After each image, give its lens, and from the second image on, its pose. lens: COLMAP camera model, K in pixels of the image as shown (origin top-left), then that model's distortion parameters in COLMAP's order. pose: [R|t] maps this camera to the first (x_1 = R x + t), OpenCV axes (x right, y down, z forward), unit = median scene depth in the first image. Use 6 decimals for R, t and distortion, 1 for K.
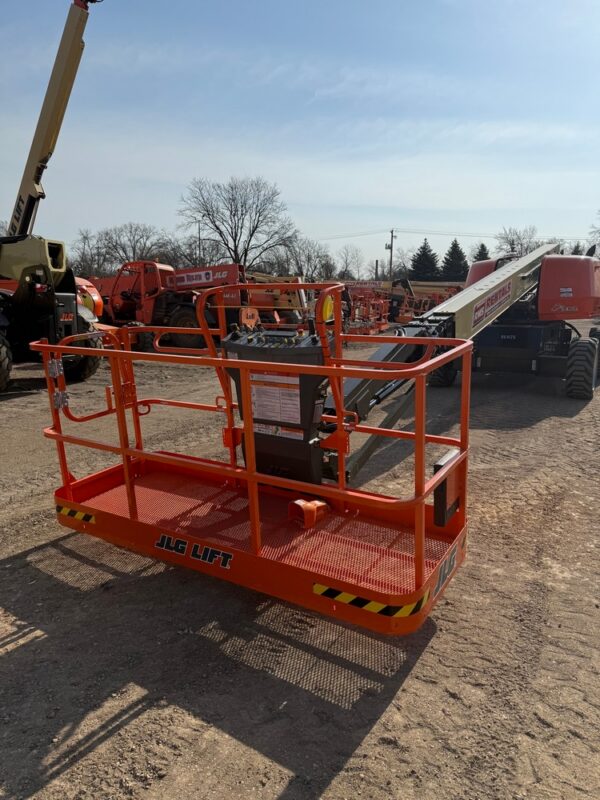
lens RADIAL K [[561.7, 0, 314.6], [0, 561.7, 402.1], [0, 0, 1]] dist [0.041256, -0.057061]
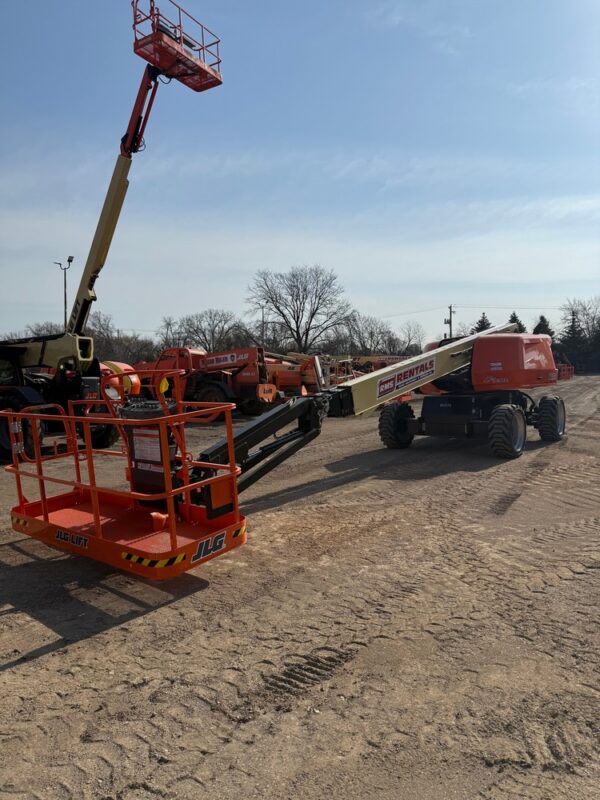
lens RADIAL K [[561.7, 0, 319.7], [0, 561.7, 399.1], [0, 0, 1]] dist [0.041256, -0.057061]
pose [[0.991827, -0.018294, -0.126273, 0.232899], [0.000948, 0.990697, -0.136080, 0.030935], [0.127588, 0.134848, 0.982618, -0.180630]]
